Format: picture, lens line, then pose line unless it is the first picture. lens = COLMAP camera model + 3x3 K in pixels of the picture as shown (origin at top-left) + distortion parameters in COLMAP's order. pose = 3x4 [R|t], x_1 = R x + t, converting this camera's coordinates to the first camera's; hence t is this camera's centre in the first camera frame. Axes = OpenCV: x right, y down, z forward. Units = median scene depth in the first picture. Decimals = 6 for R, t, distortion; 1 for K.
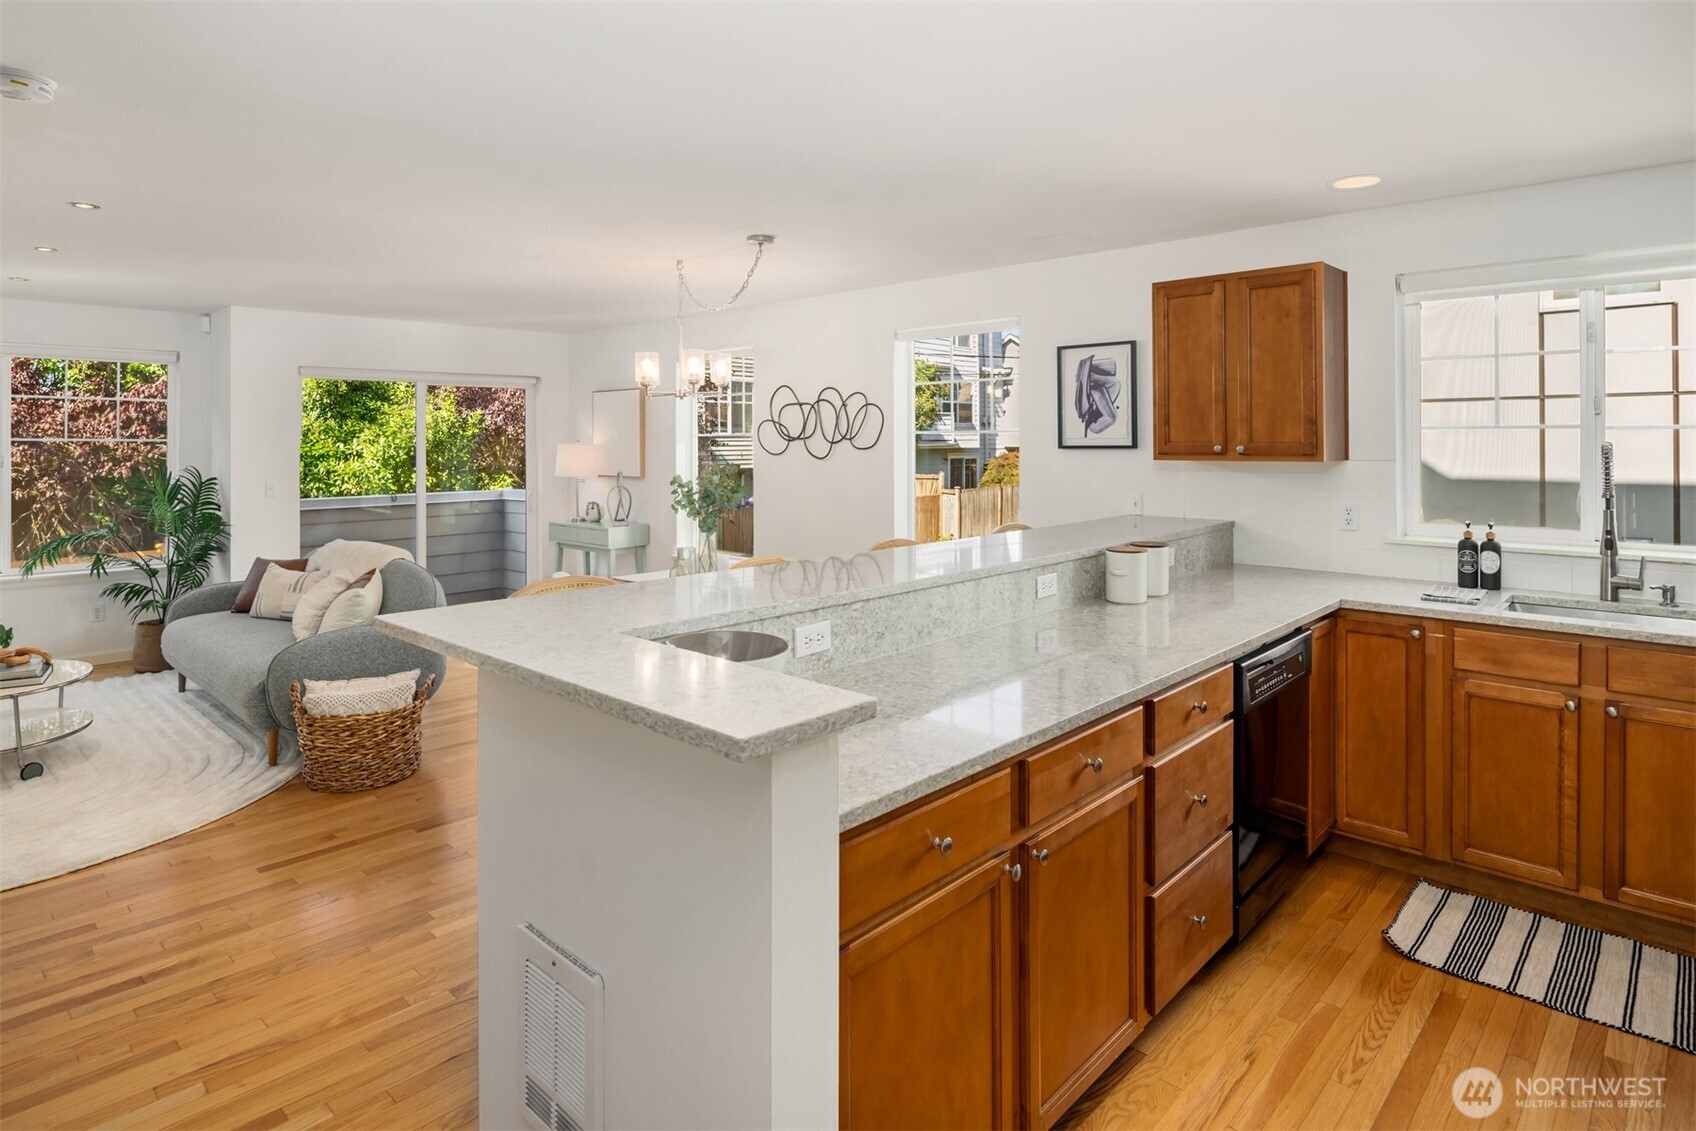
lens RADIAL K [[933.6, 0, 873.3], [0, 933.6, 442.5], [0, 0, 1]] dist [-0.004122, -0.003744]
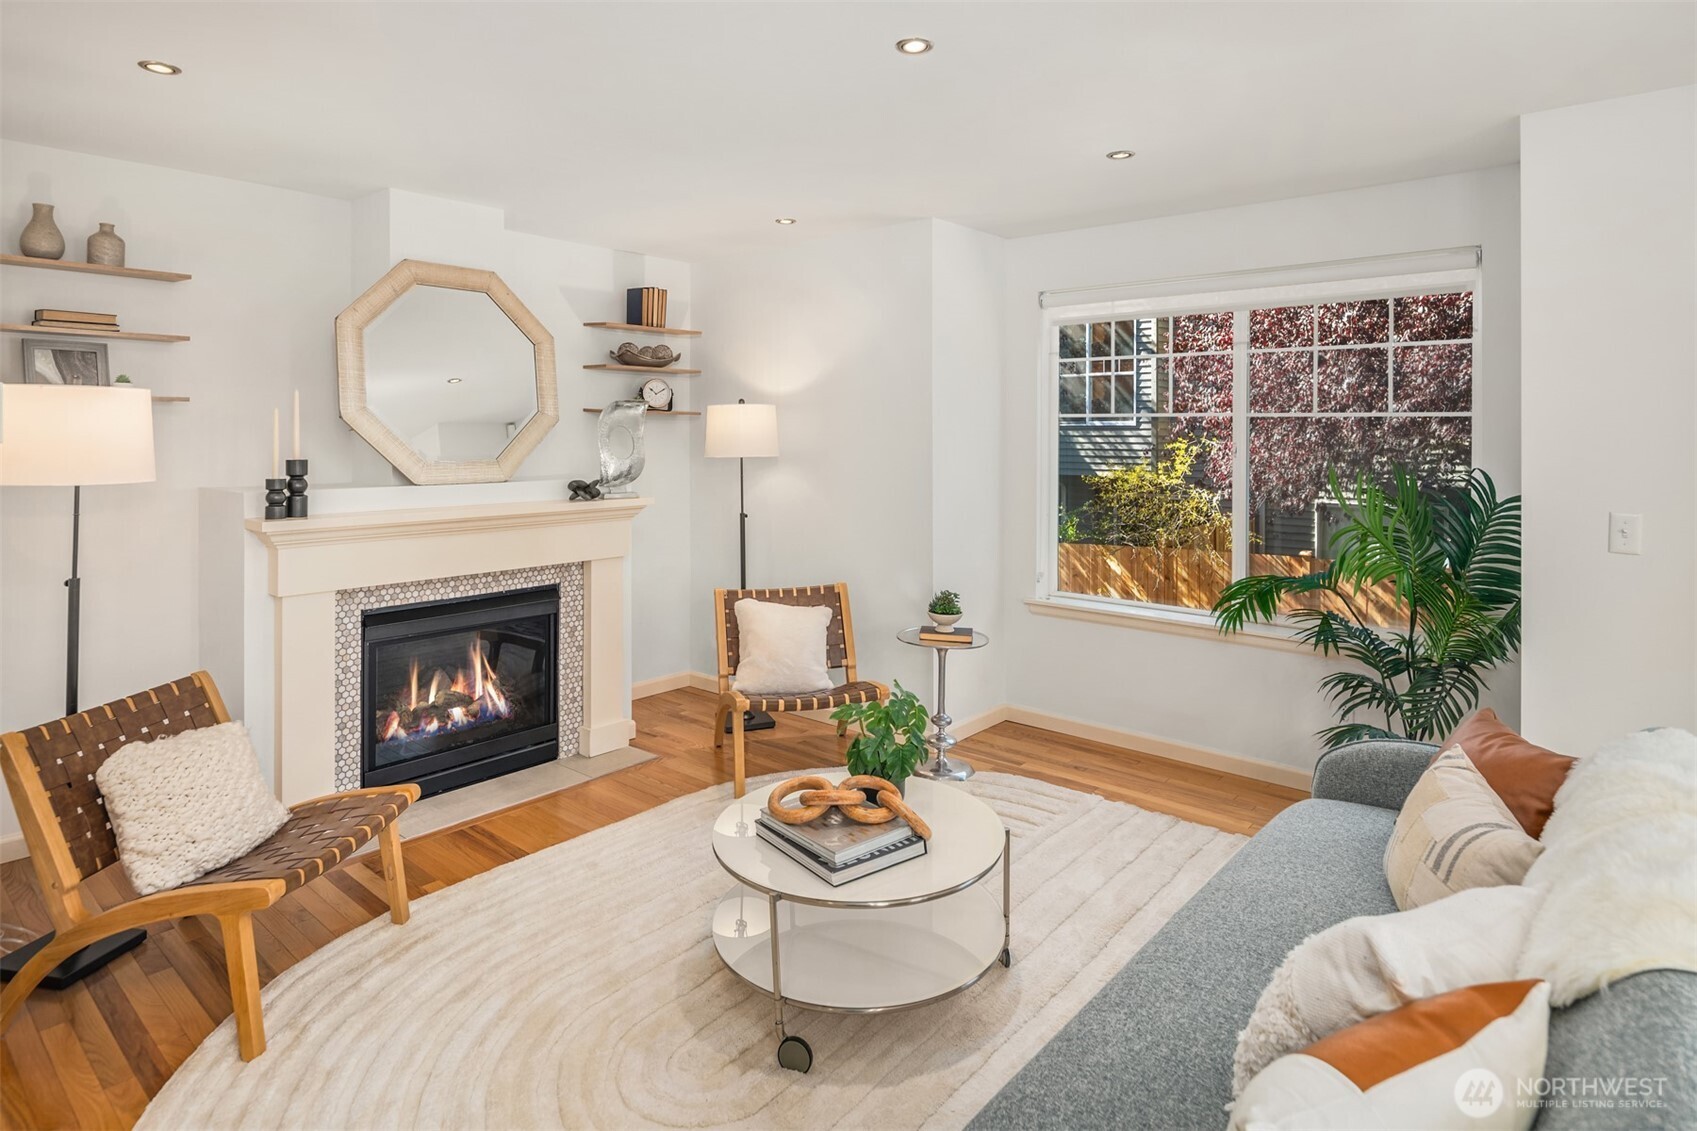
lens RADIAL K [[924.0, 0, 874.6], [0, 924.0, 439.7], [0, 0, 1]] dist [-0.000792, -0.003024]
pose [[0.051866, 0.008757, -0.998616, -0.273430], [-0.006406, 0.999944, 0.008436, 0.008074], [0.998634, 0.005959, 0.051919, 0.691662]]
